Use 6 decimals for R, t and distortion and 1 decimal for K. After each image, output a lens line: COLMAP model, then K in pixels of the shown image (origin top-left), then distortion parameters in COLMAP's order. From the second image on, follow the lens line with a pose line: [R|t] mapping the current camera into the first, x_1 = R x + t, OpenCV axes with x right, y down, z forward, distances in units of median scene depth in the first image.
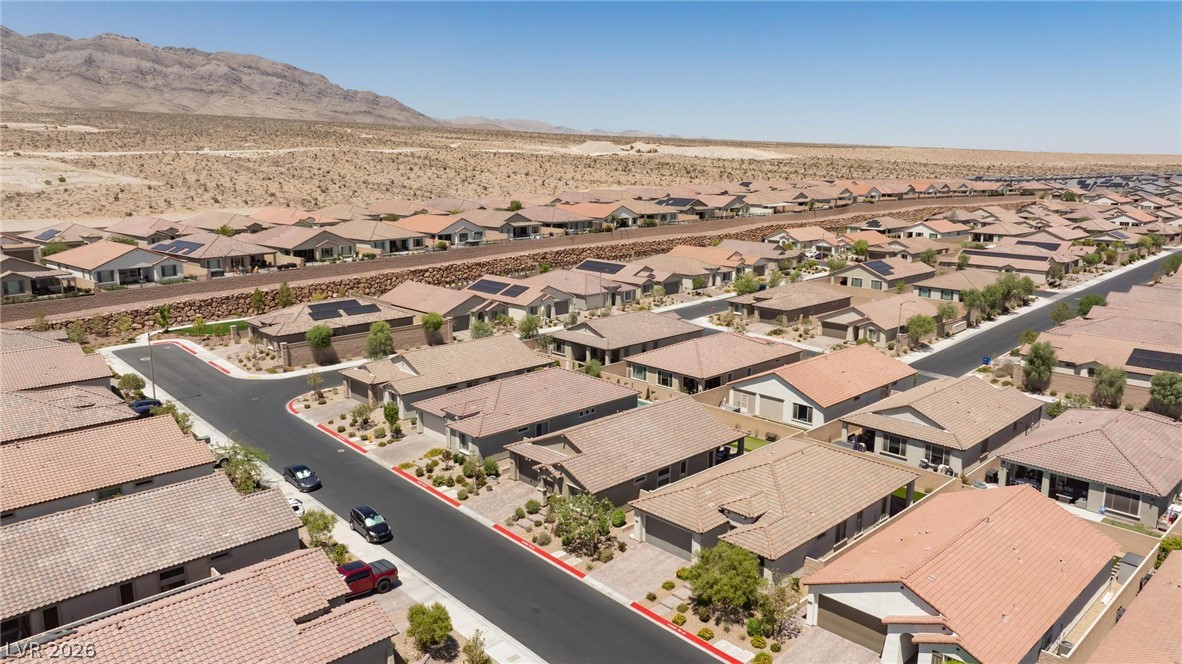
lens RADIAL K [[831.2, 0, 591.0], [0, 831.2, 332.0], [0, 0, 1]] dist [-0.013851, 0.000544]
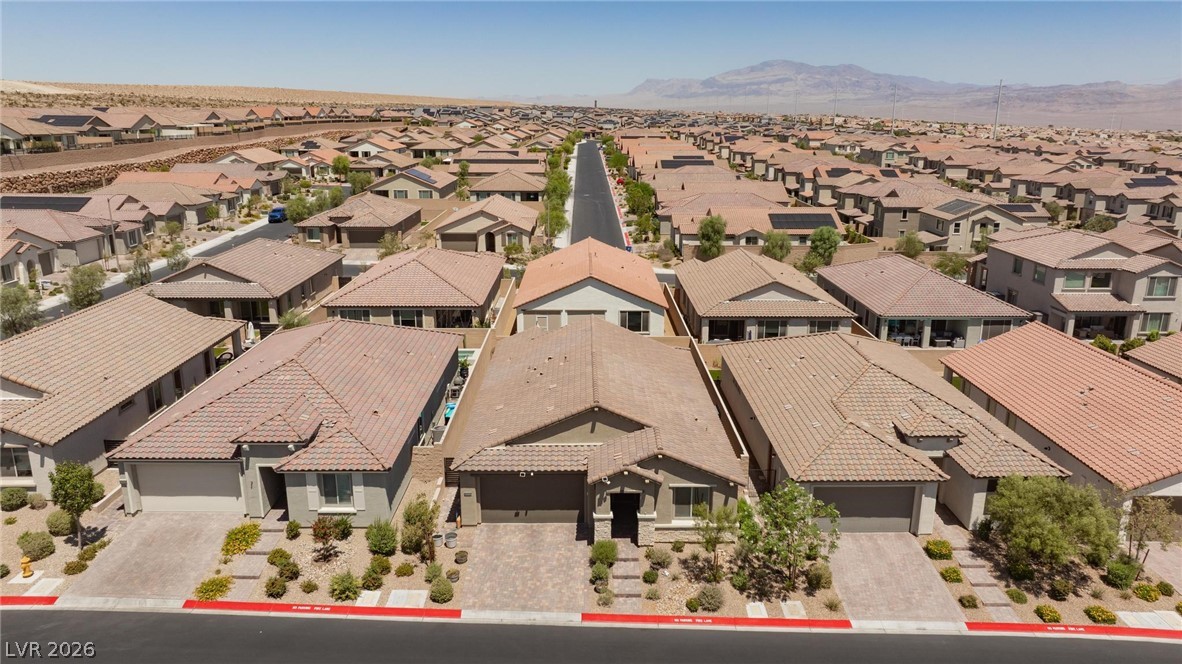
lens RADIAL K [[831.2, 0, 591.0], [0, 831.2, 332.0], [0, 0, 1]] dist [-0.013851, 0.000544]
pose [[0.685481, -0.189835, 0.702907, -0.308023], [0.148185, 0.981580, 0.120586, 0.007781], [-0.712852, 0.021501, 0.700985, 0.473548]]
